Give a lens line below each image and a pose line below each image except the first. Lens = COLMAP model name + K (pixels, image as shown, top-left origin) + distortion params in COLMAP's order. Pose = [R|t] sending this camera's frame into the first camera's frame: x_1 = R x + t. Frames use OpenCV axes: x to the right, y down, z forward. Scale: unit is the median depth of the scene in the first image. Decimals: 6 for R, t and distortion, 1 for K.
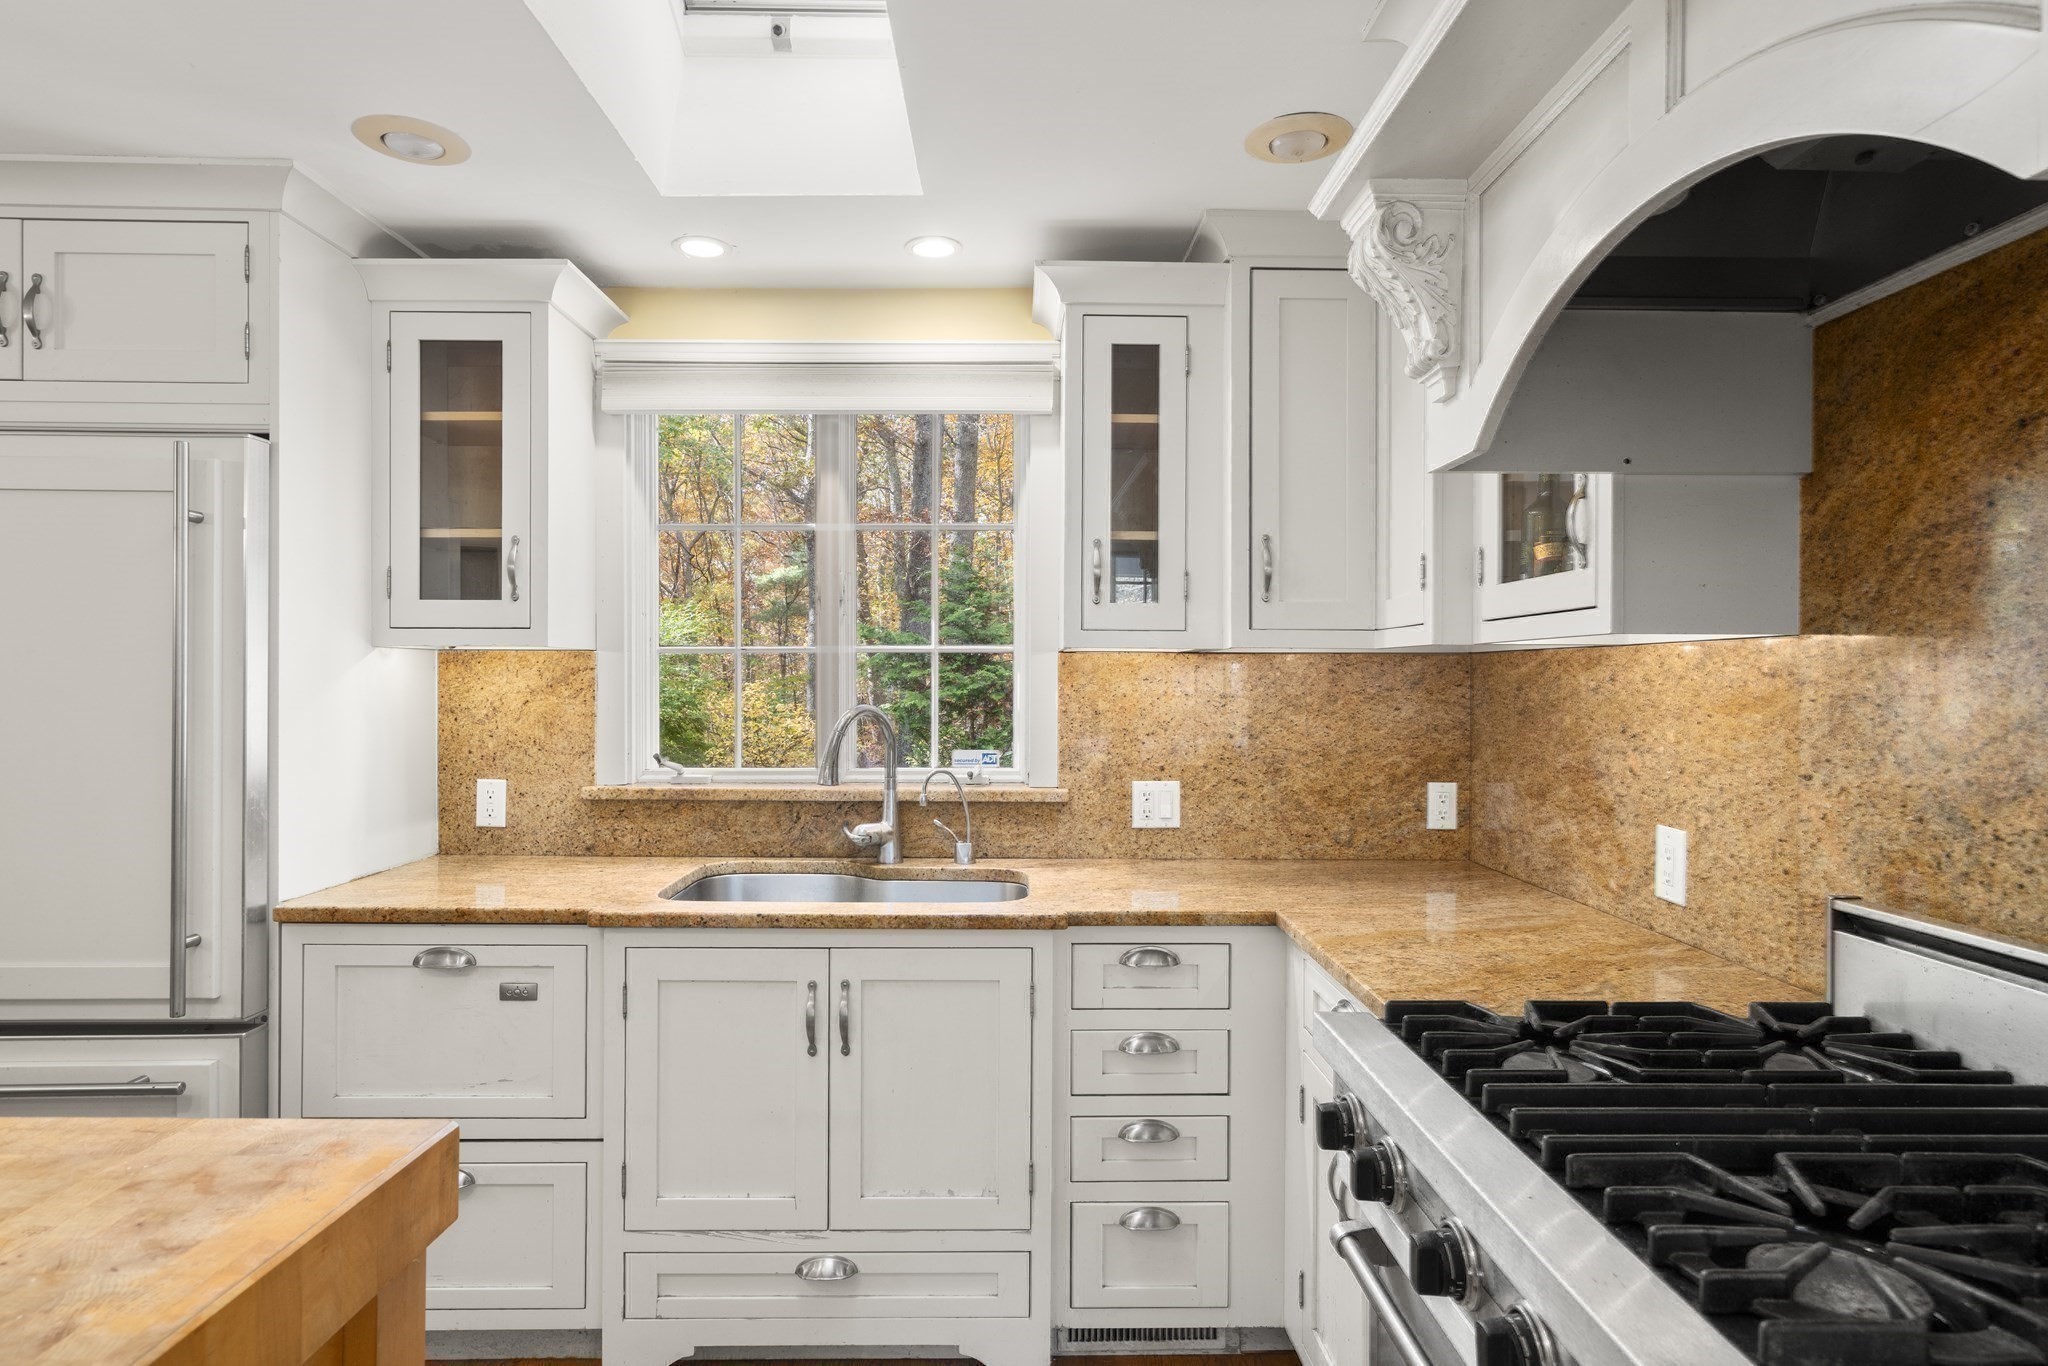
lens RADIAL K [[1106.4, 0, 1024.0], [0, 1106.4, 683.0], [0, 0, 1]] dist [0.002416, 0.000245]
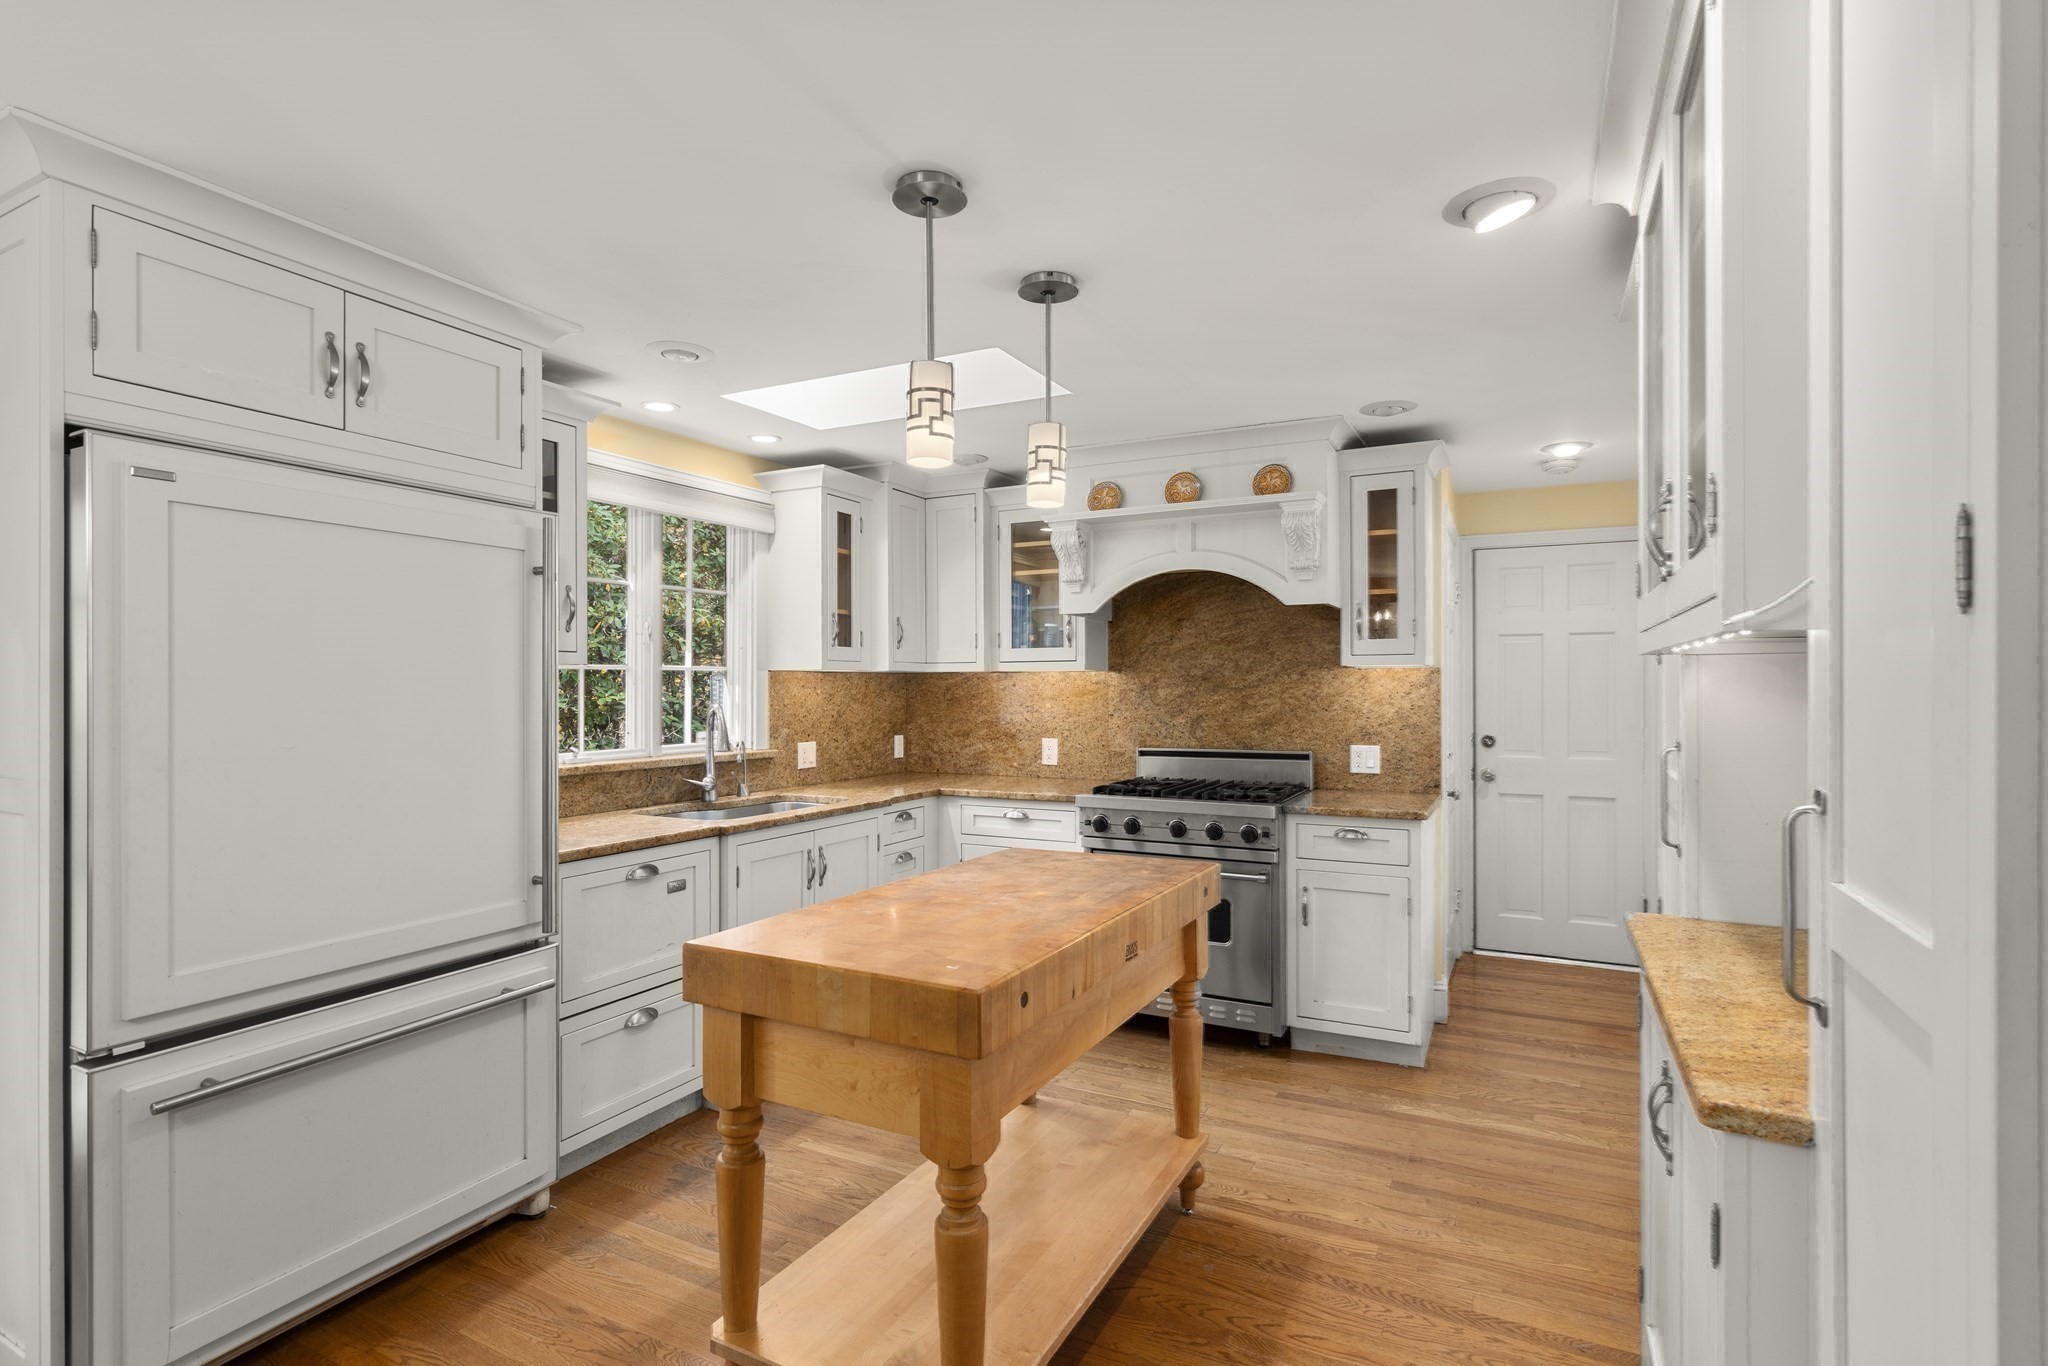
lens RADIAL K [[1001.2, 0, 1024.0], [0, 1001.2, 683.0], [0, 0, 1]] dist [-0.000271, -0.000054]
pose [[0.466175, -0.002151, 0.884690, -1.302989], [0.007016, 0.999975, -0.001265, -0.004520], [-0.884665, 0.006797, 0.466178, -0.091644]]
